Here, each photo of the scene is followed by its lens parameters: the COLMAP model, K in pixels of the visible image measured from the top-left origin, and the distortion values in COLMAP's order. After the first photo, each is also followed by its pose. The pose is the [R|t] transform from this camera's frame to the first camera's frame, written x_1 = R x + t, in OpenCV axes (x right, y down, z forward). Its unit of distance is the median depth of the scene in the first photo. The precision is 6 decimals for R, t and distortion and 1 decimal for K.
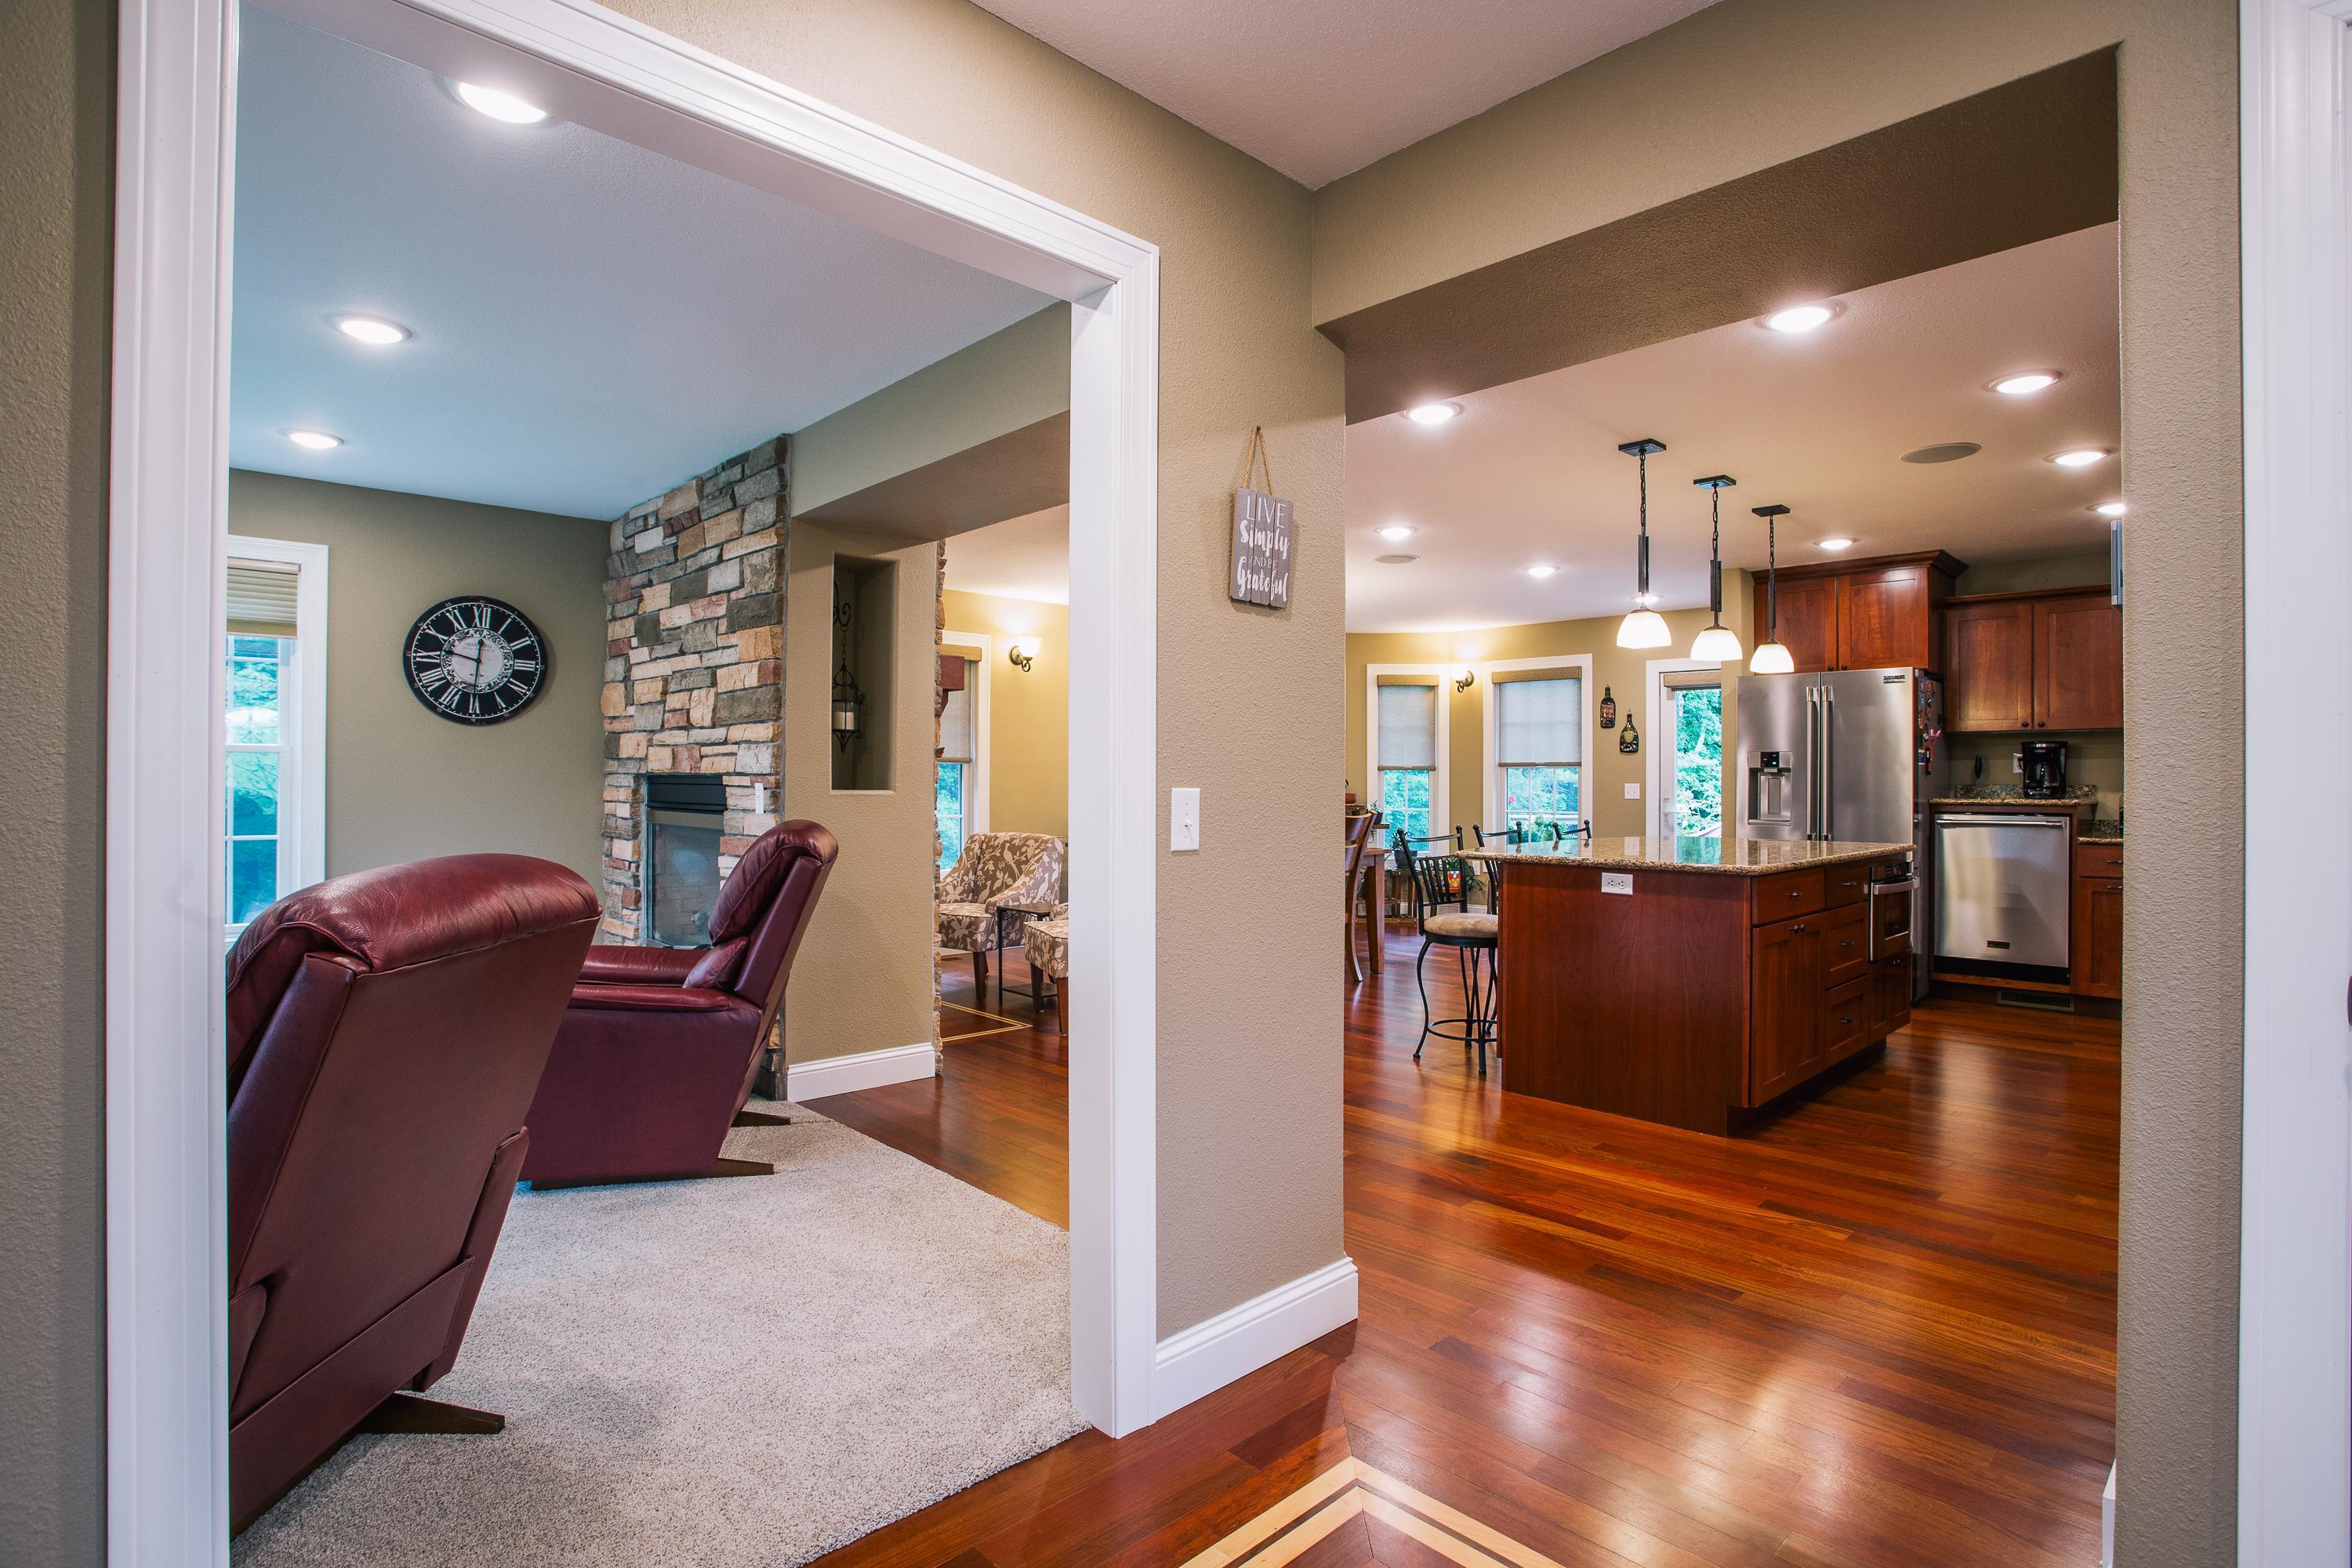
lens RADIAL K [[1139.4, 0, 1182.5], [0, 1139.4, 773.2], [0, 0, 1]] dist [-0.068106, 0.023904]
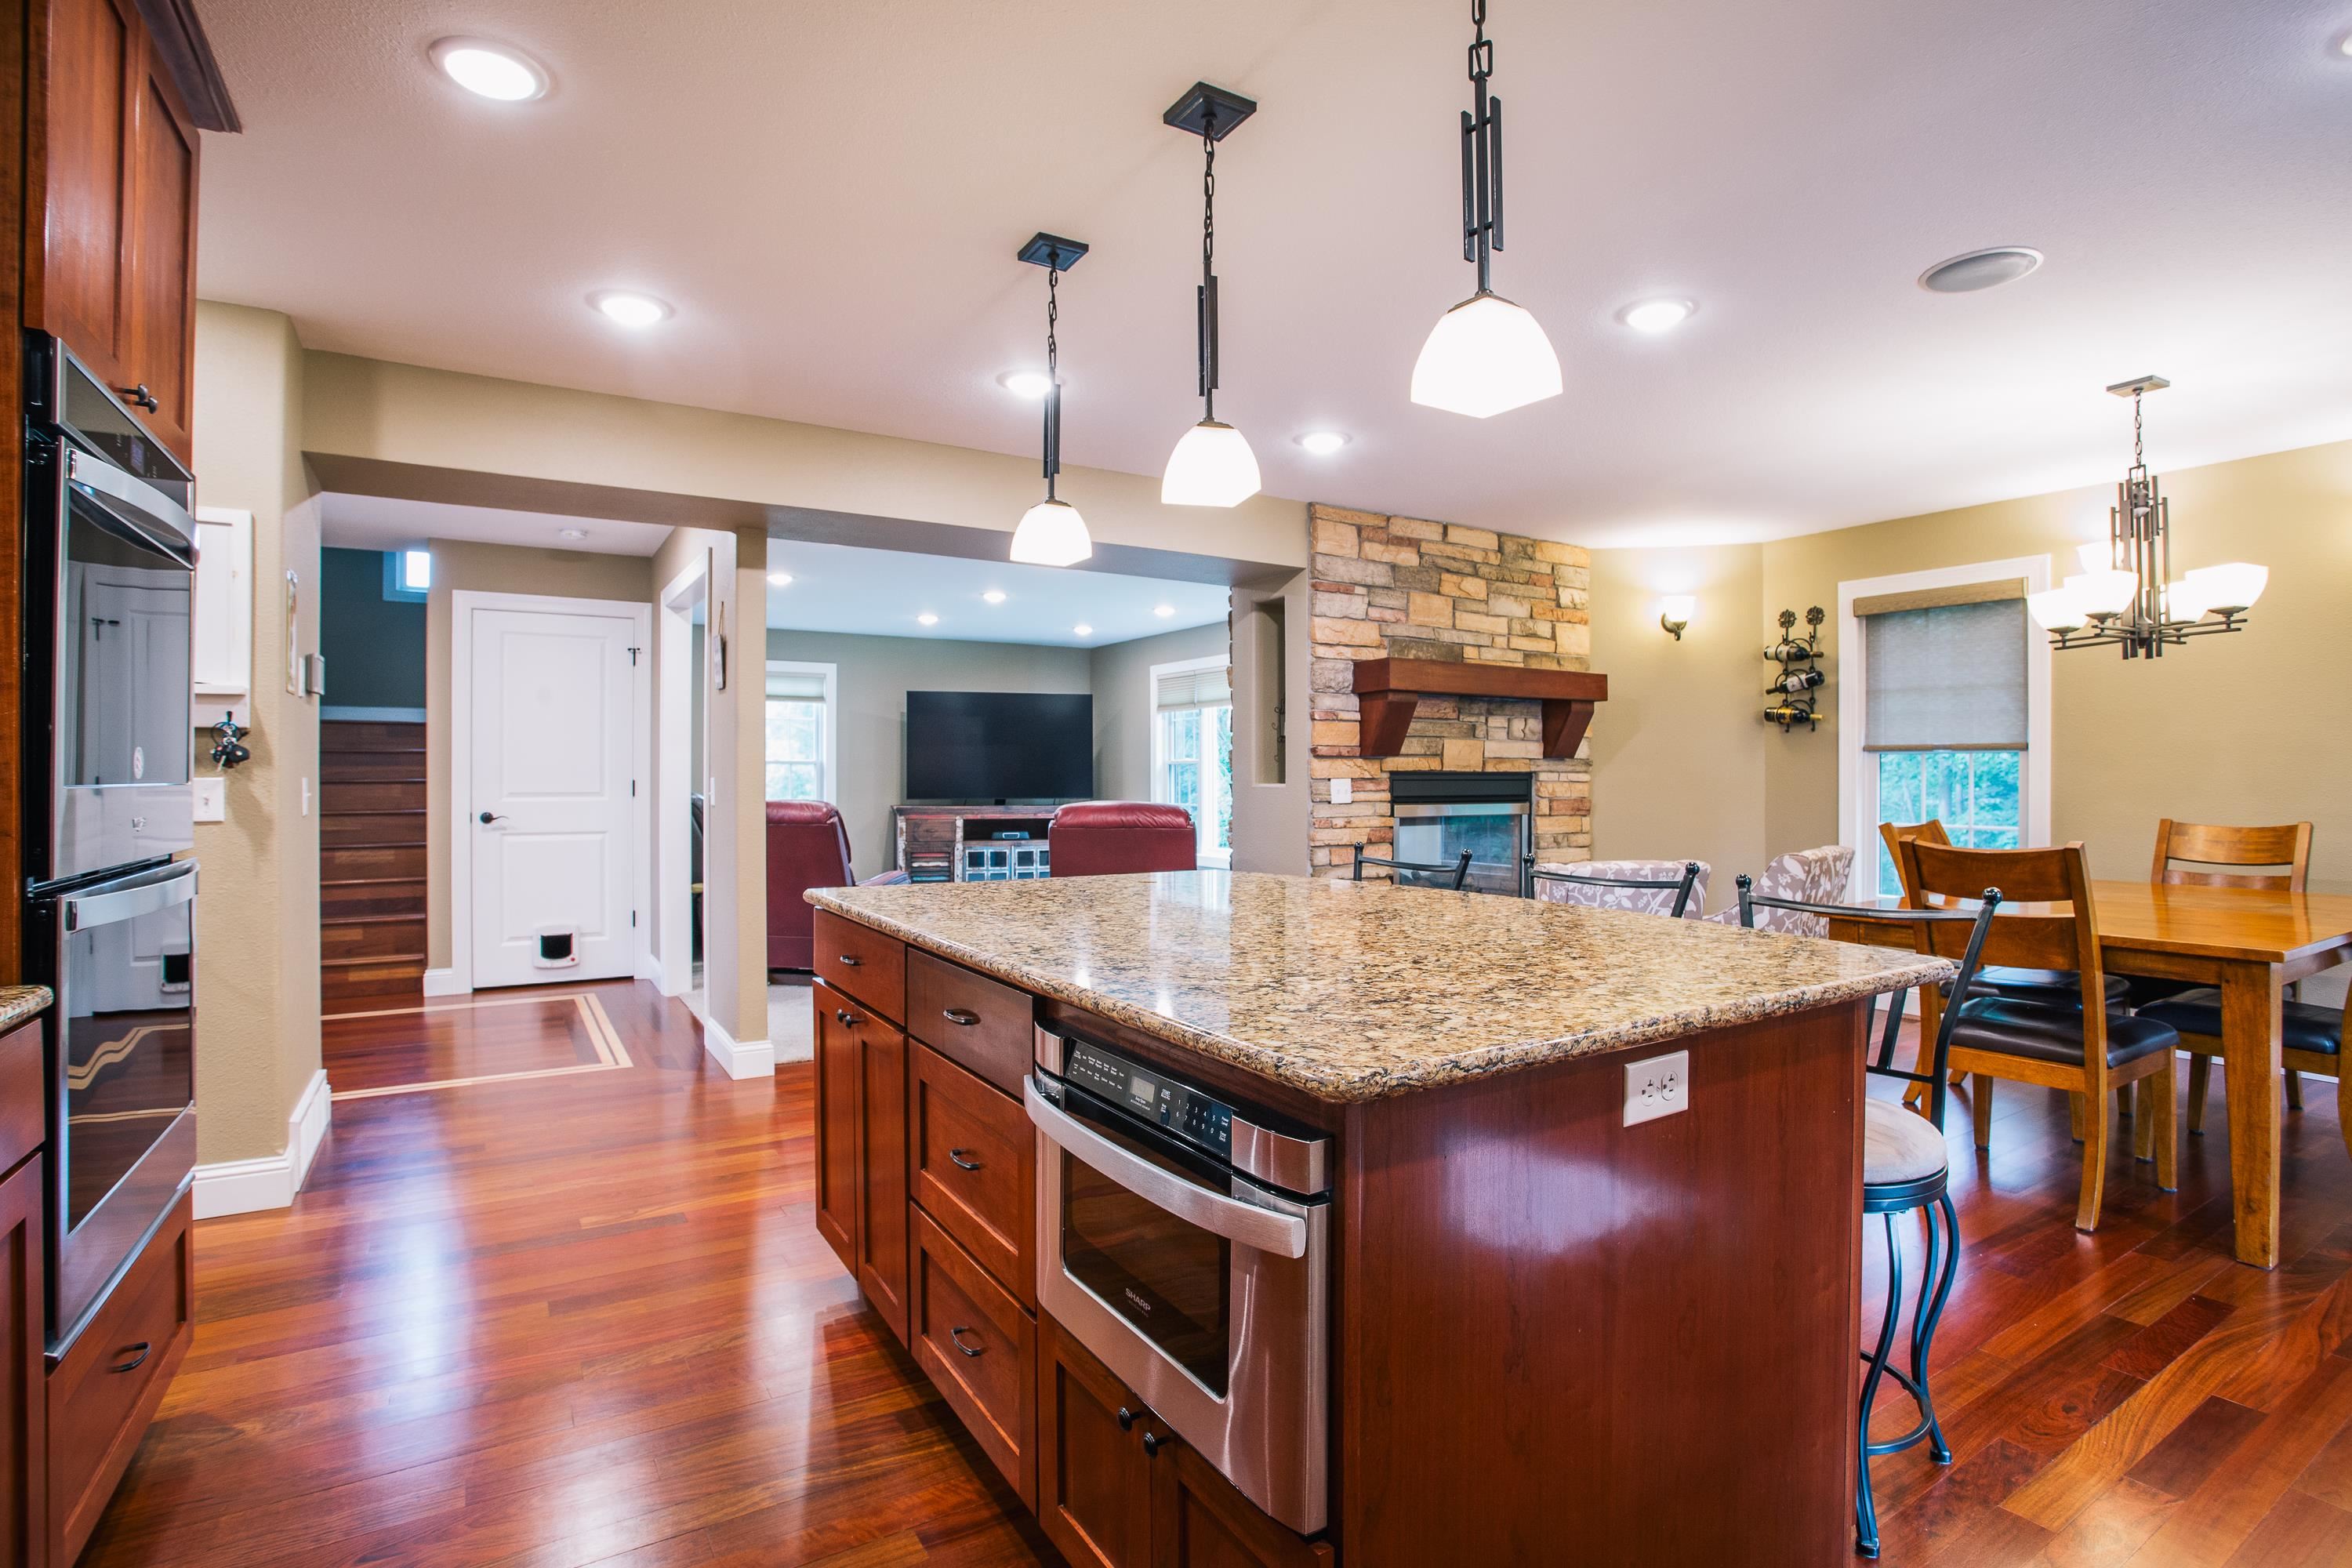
lens RADIAL K [[1139.4, 0, 1191.9], [0, 1139.4, 774.0], [0, 0, 1]] dist [-0.068106, 0.023904]
pose [[-0.188506, -0.006011, -0.982054, 0.790496], [0.005570, 0.999959, -0.007189, 0.010383], [0.982056, -0.006826, -0.188464, 0.923654]]
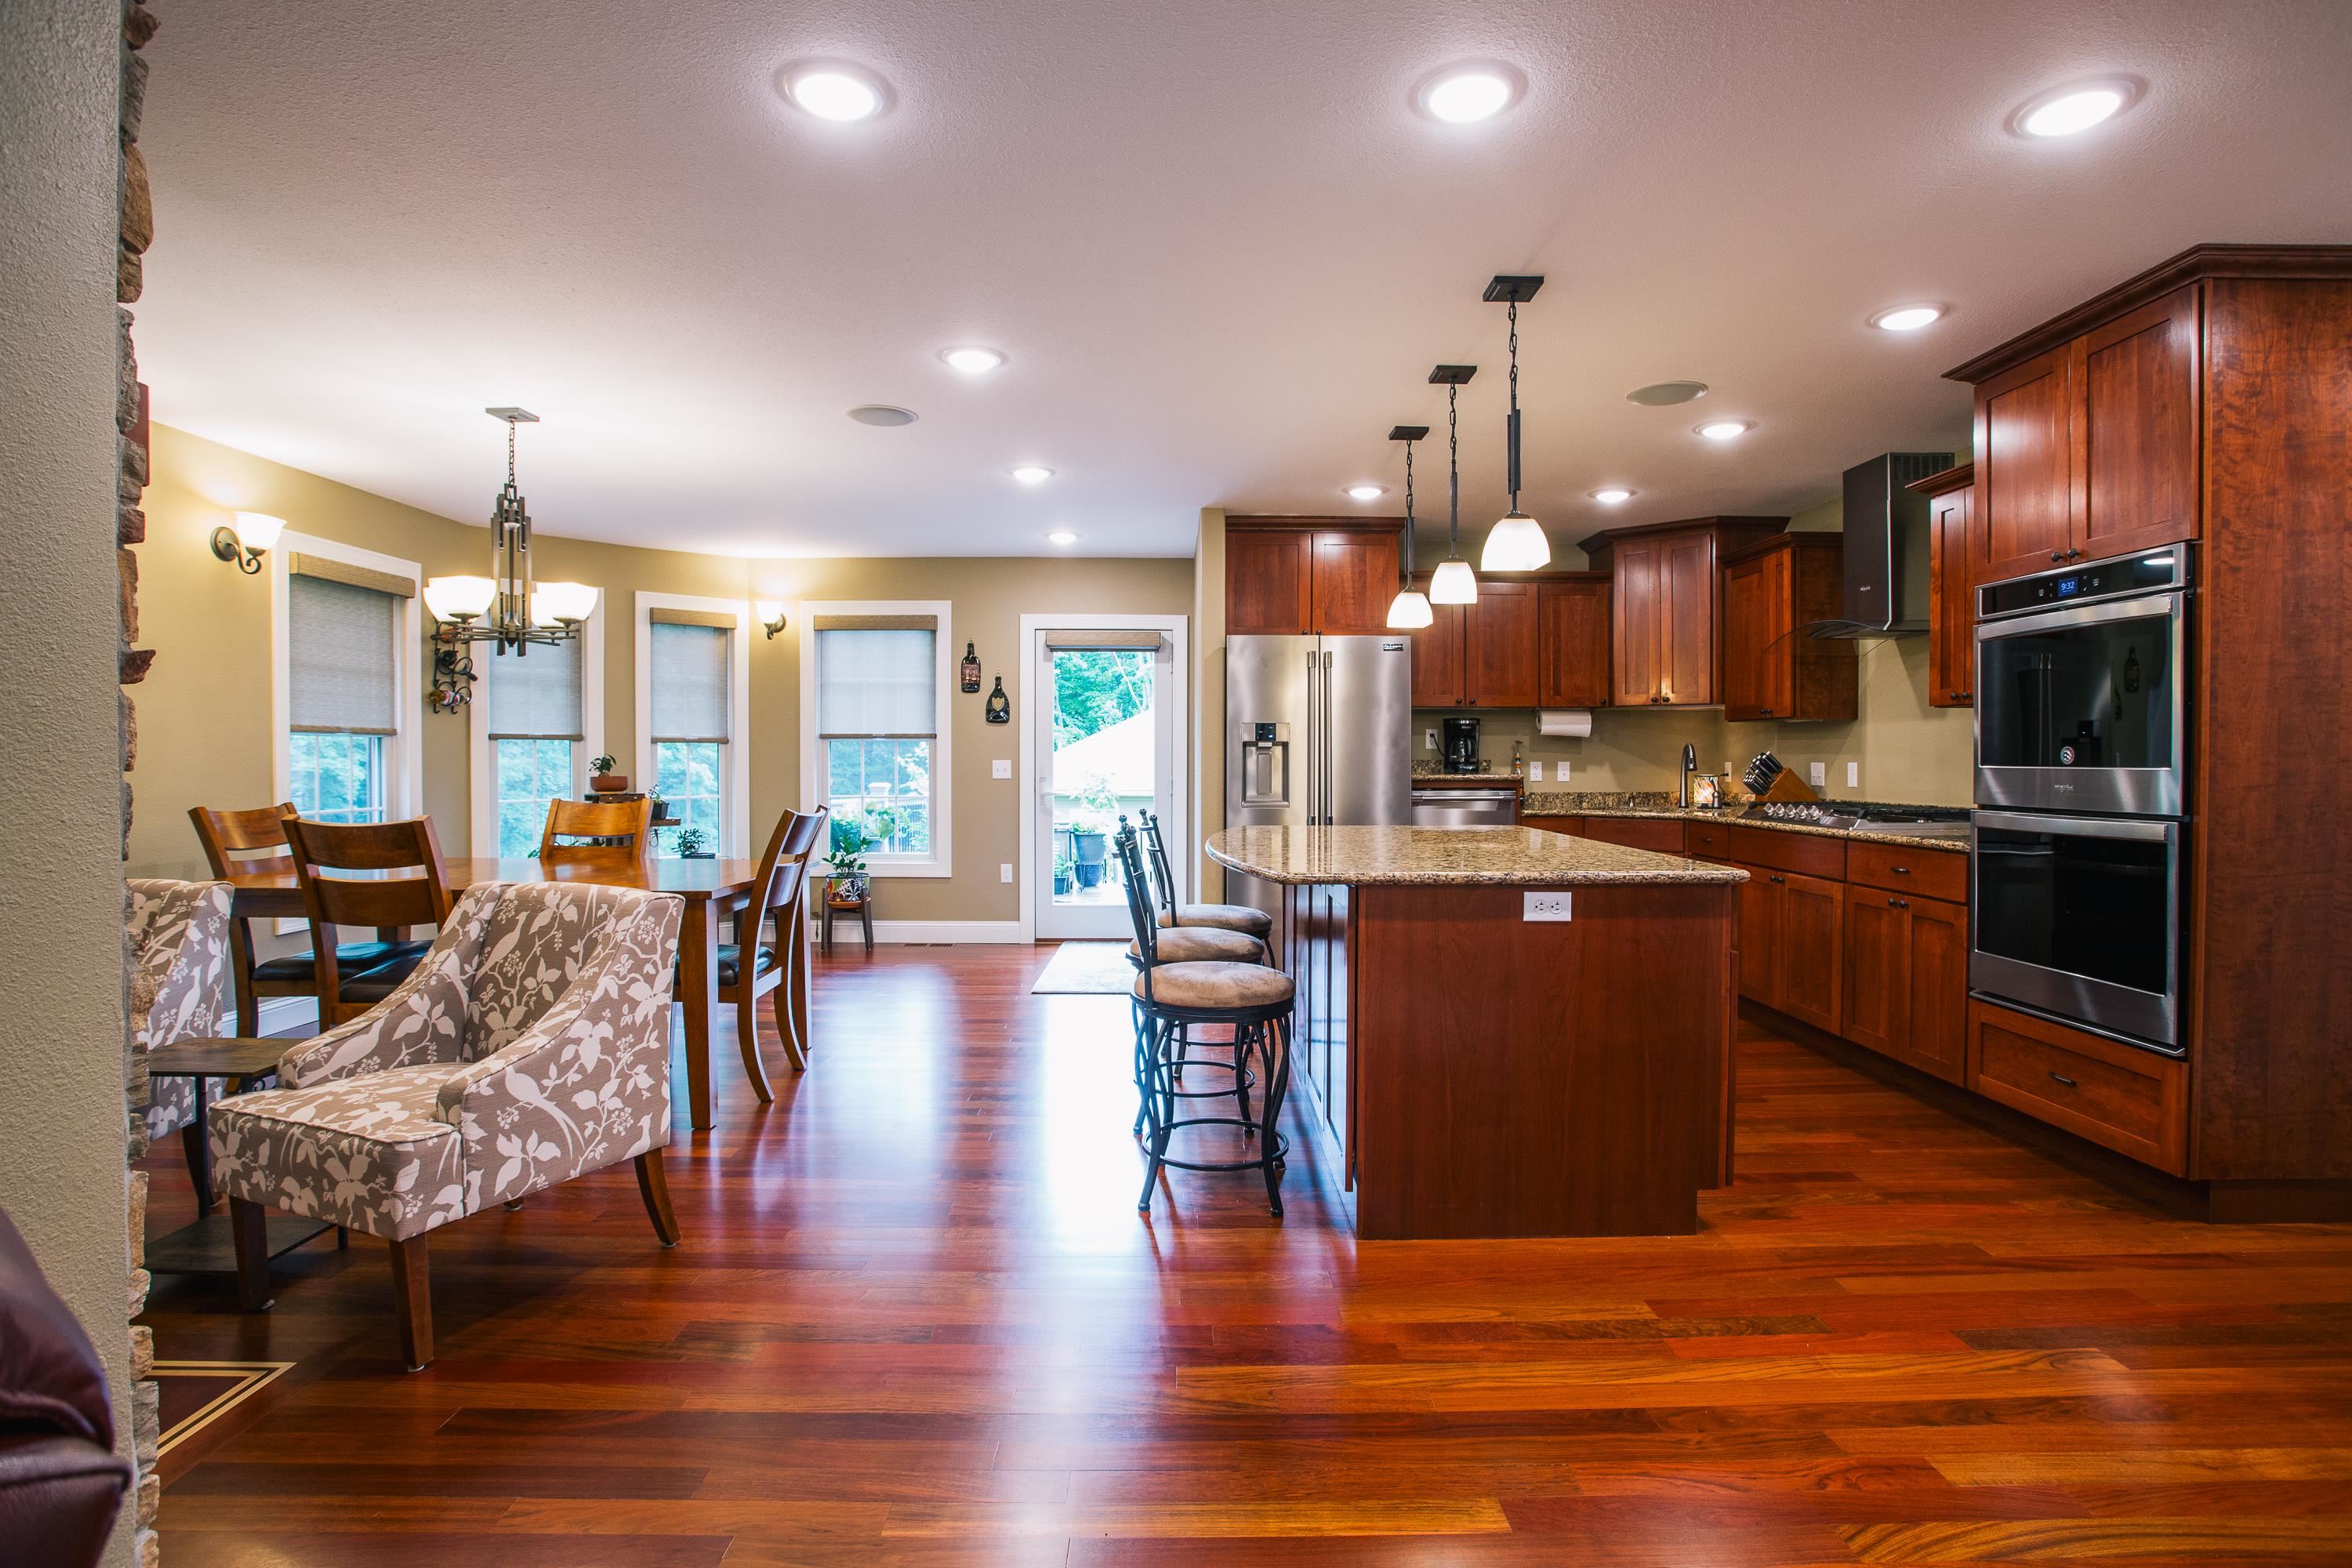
lens RADIAL K [[1139.4, 0, 1179.8], [0, 1139.4, 777.3], [0, 0, 1]] dist [-0.068106, 0.023904]
pose [[0.685817, -0.014846, 0.727622, -0.198451], [-0.003261, 0.999719, 0.023472, 0.002622], [-0.727767, -0.018471, 0.685576, 0.511352]]
